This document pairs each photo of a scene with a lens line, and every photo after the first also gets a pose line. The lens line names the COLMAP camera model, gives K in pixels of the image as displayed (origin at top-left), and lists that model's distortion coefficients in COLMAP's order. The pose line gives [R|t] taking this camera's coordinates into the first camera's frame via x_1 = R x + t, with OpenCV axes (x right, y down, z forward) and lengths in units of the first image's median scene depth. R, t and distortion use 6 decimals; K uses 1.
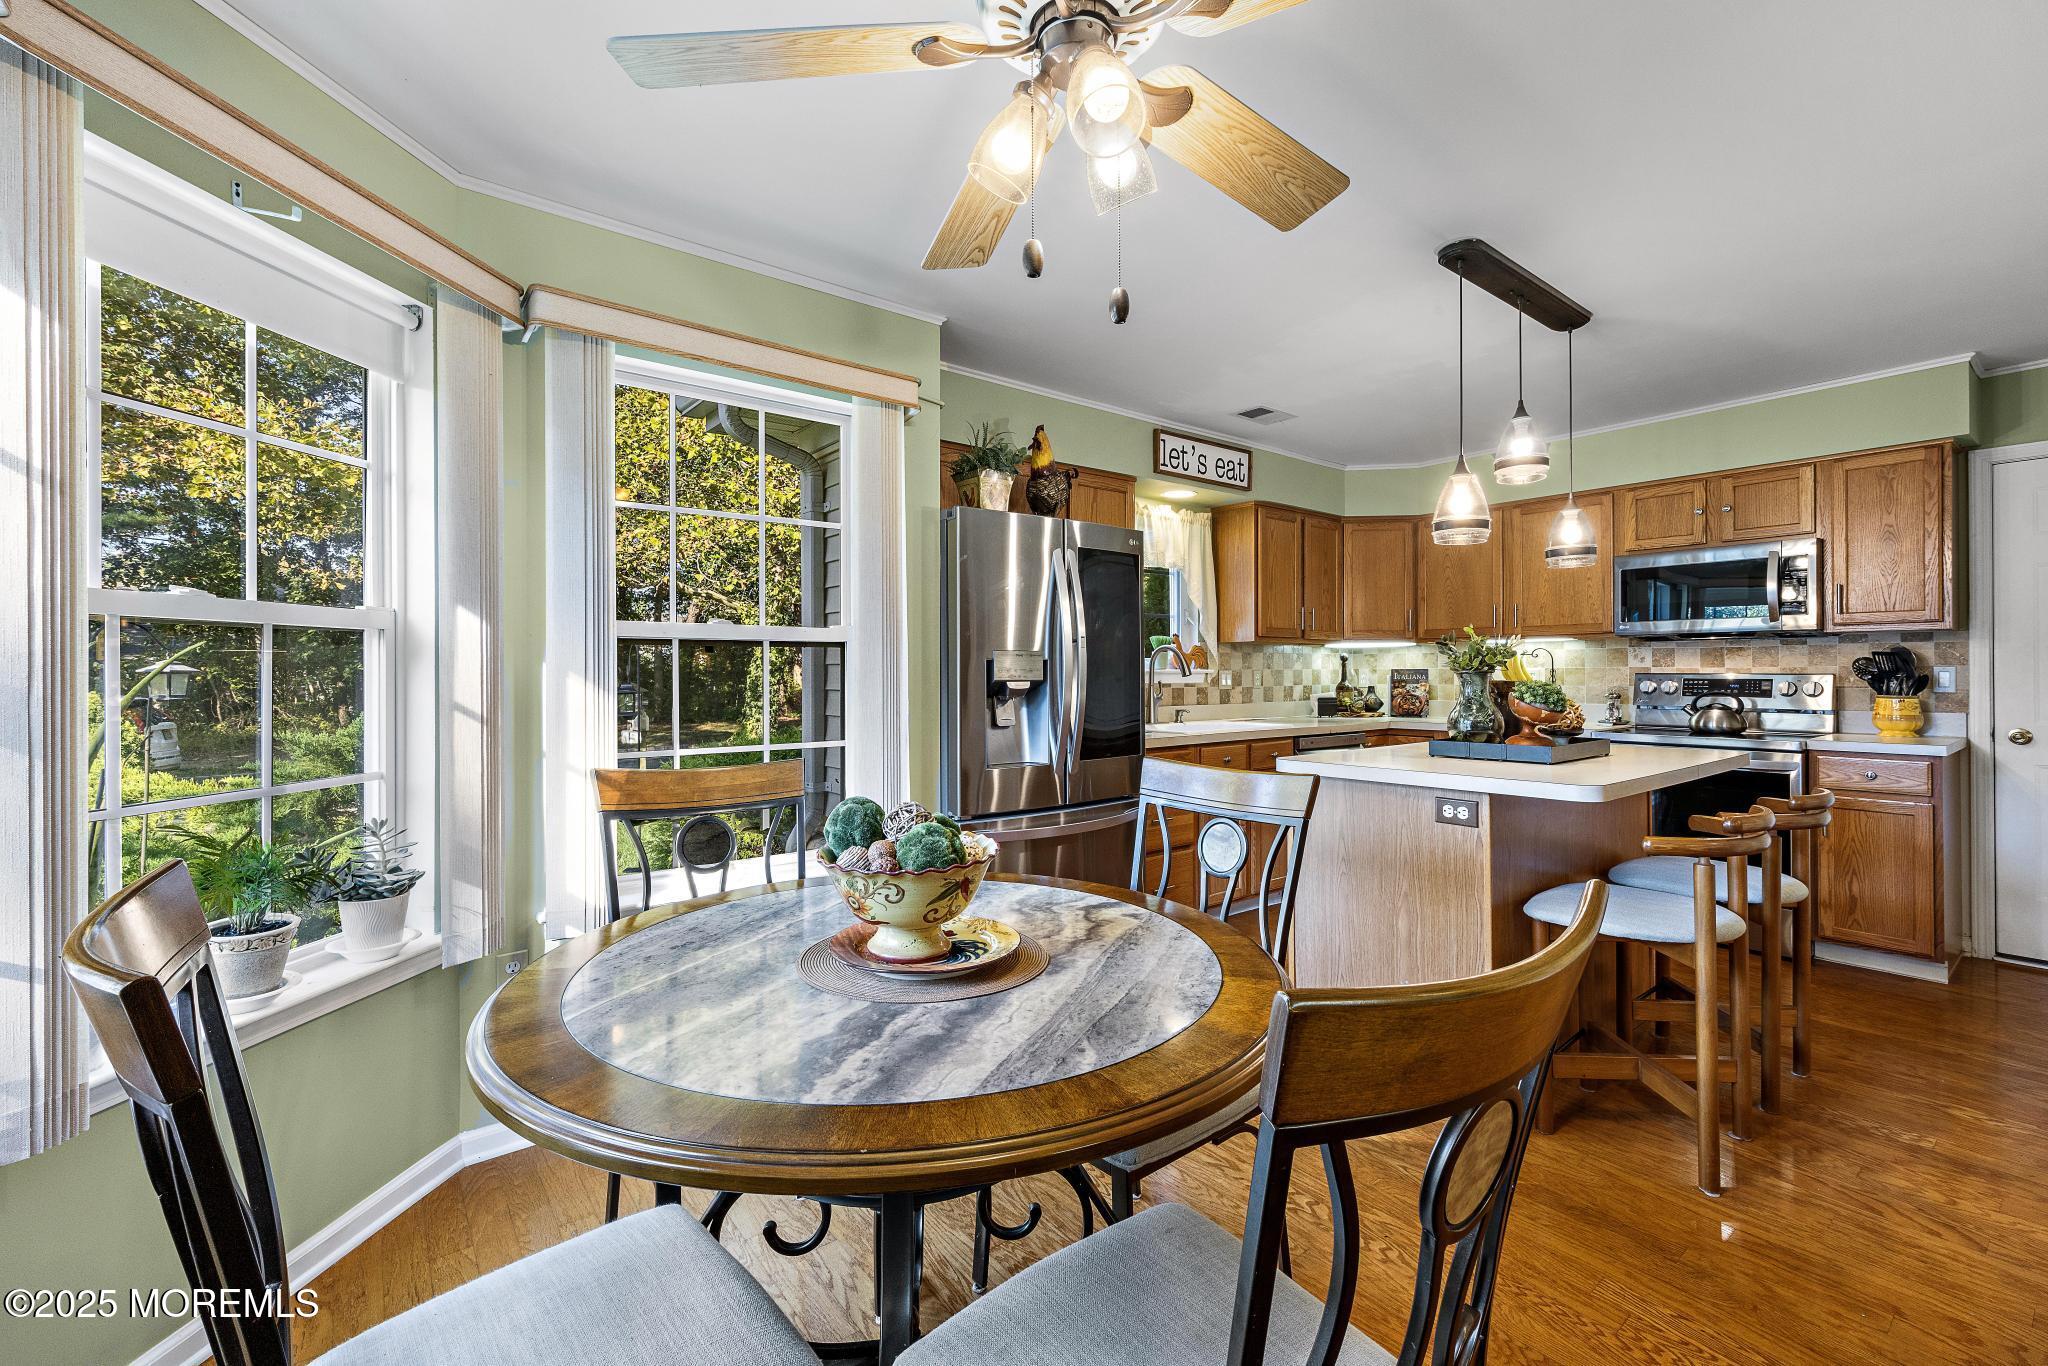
lens RADIAL K [[839.0, 0, 1030.0], [0, 839.0, 664.3], [0, 0, 1]] dist [0.004555, -0.001328]
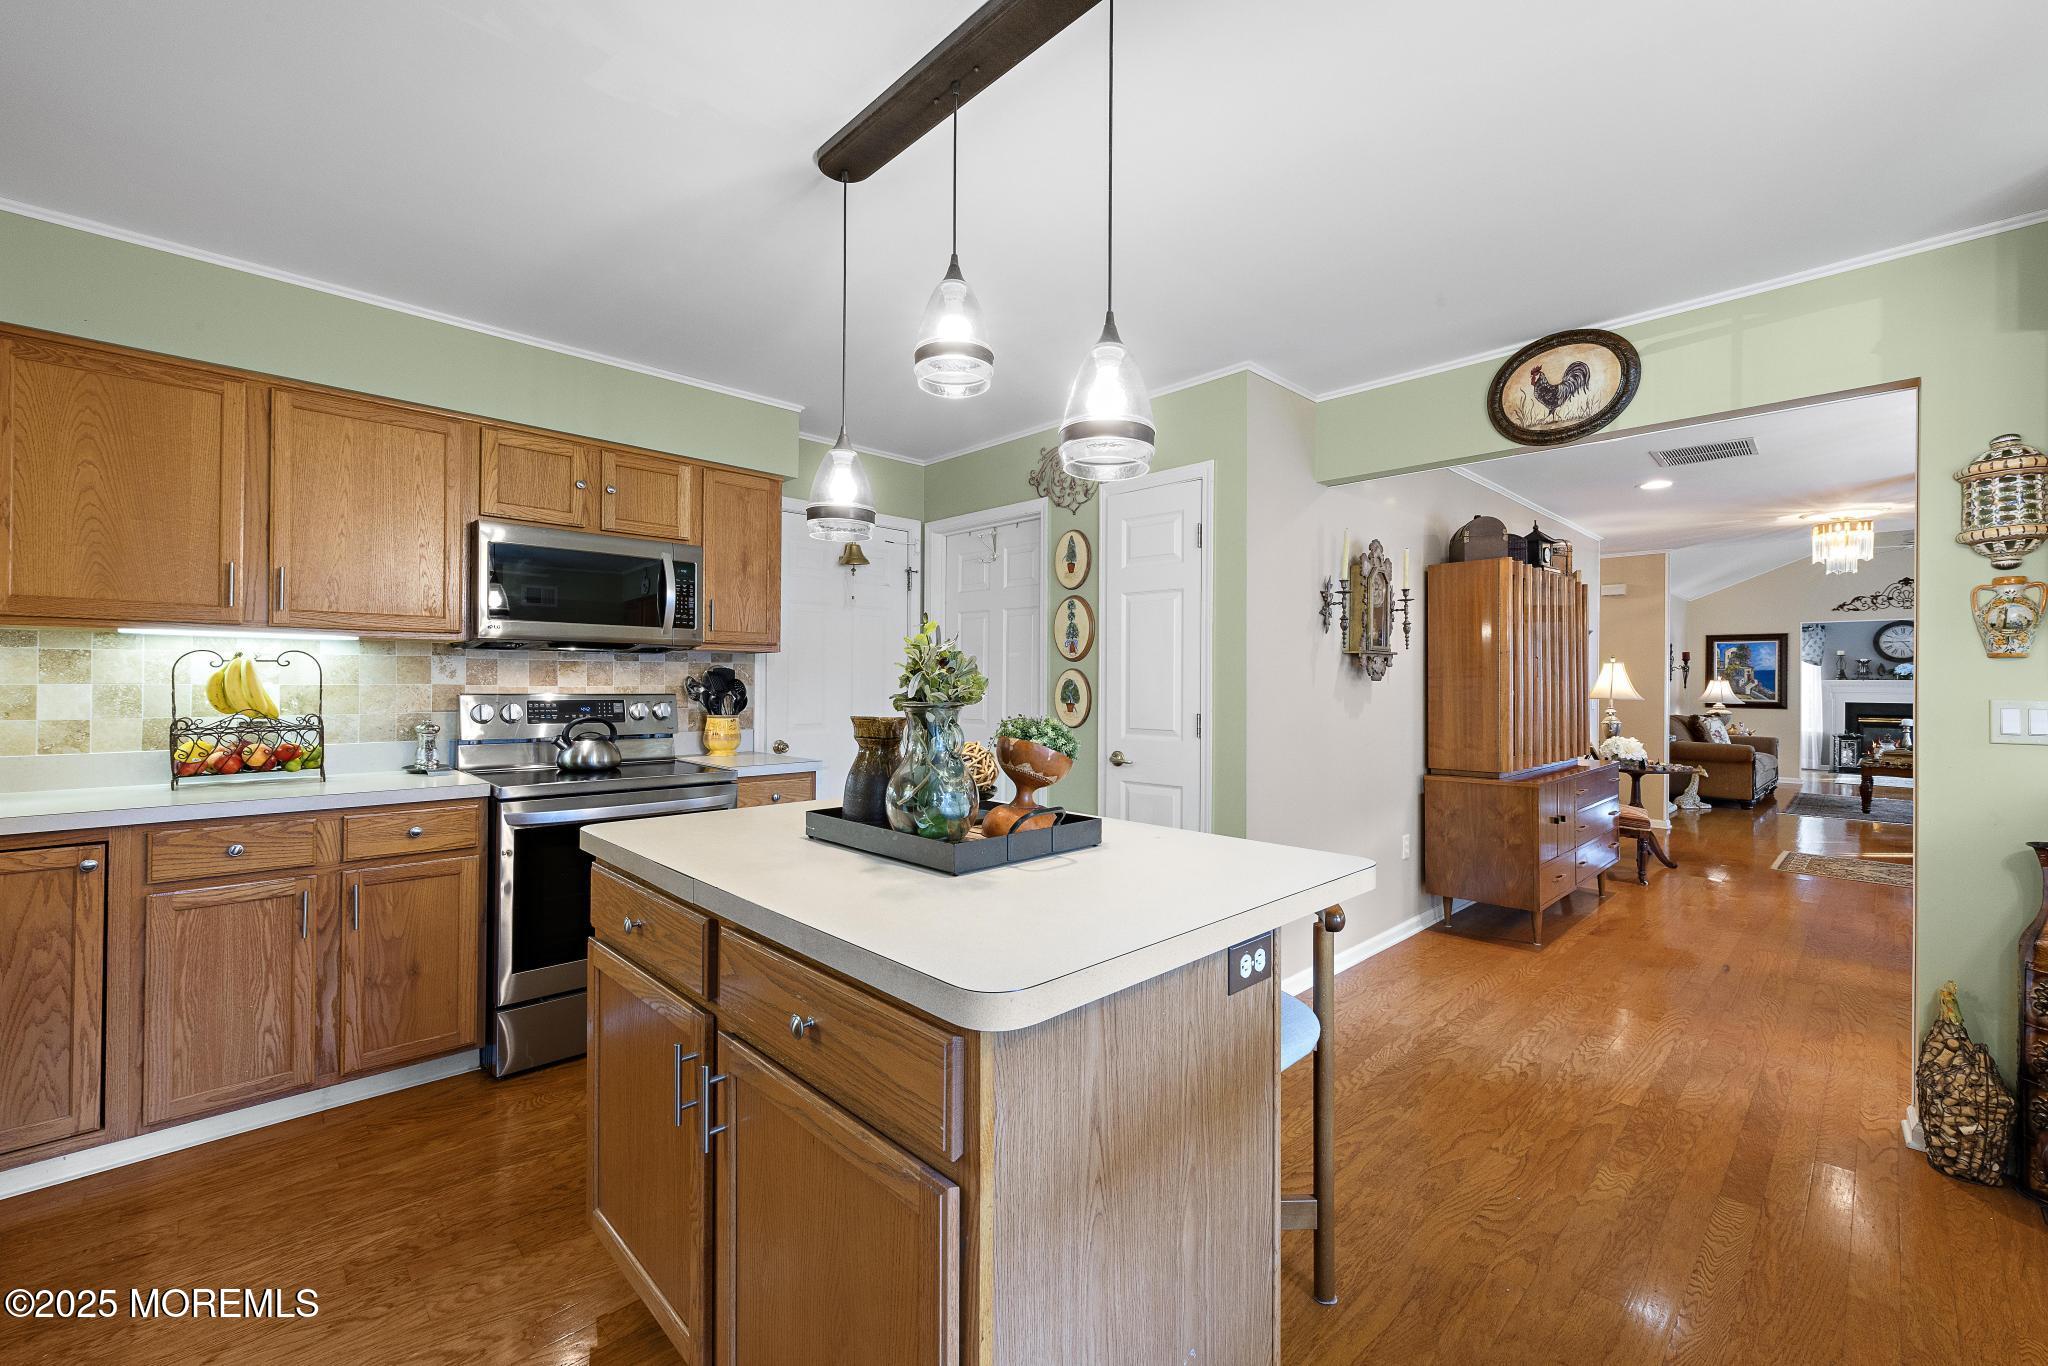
lens RADIAL K [[839.0, 0, 1029.5], [0, 839.0, 678.3], [0, 0, 1]] dist [0.004555, -0.001328]
pose [[-0.110901, 0.007966, 0.993799, -0.016308], [-0.014501, 0.999848, -0.009633, -0.002507], [-0.993726, -0.015480, -0.110769, 0.720931]]
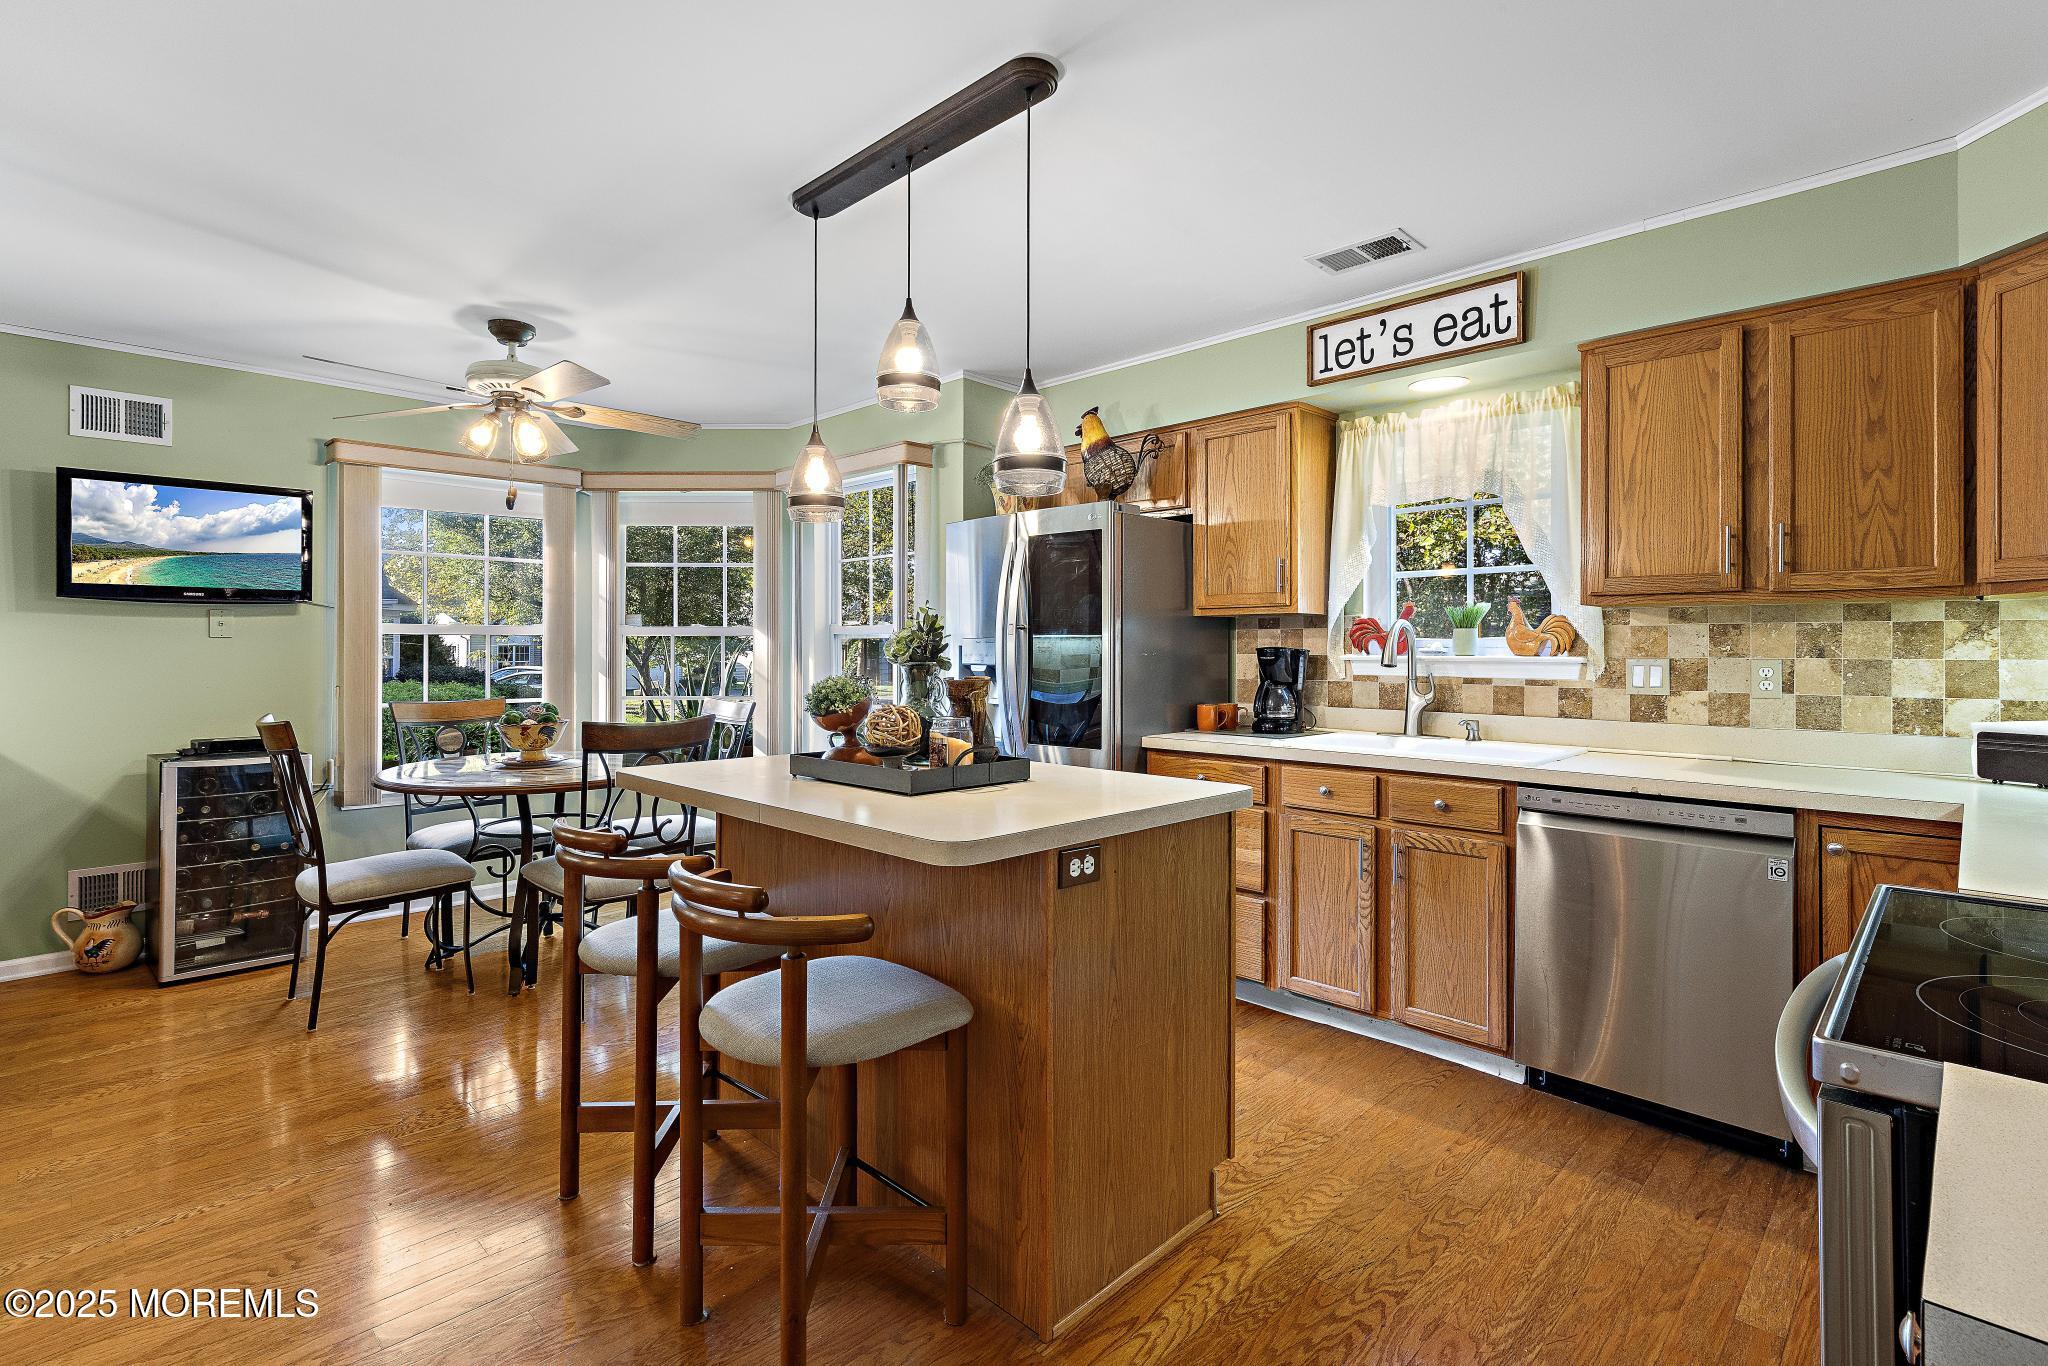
lens RADIAL K [[950.3, 0, 1046.2], [0, 950.3, 645.6], [0, 0, 1]] dist [0.003299, -0.001452]
pose [[0.152271, 0.000498, -0.988339, 1.024776], [0.006272, 0.999979, 0.001471, -0.006129], [0.988319, -0.006423, 0.152265, 0.708686]]
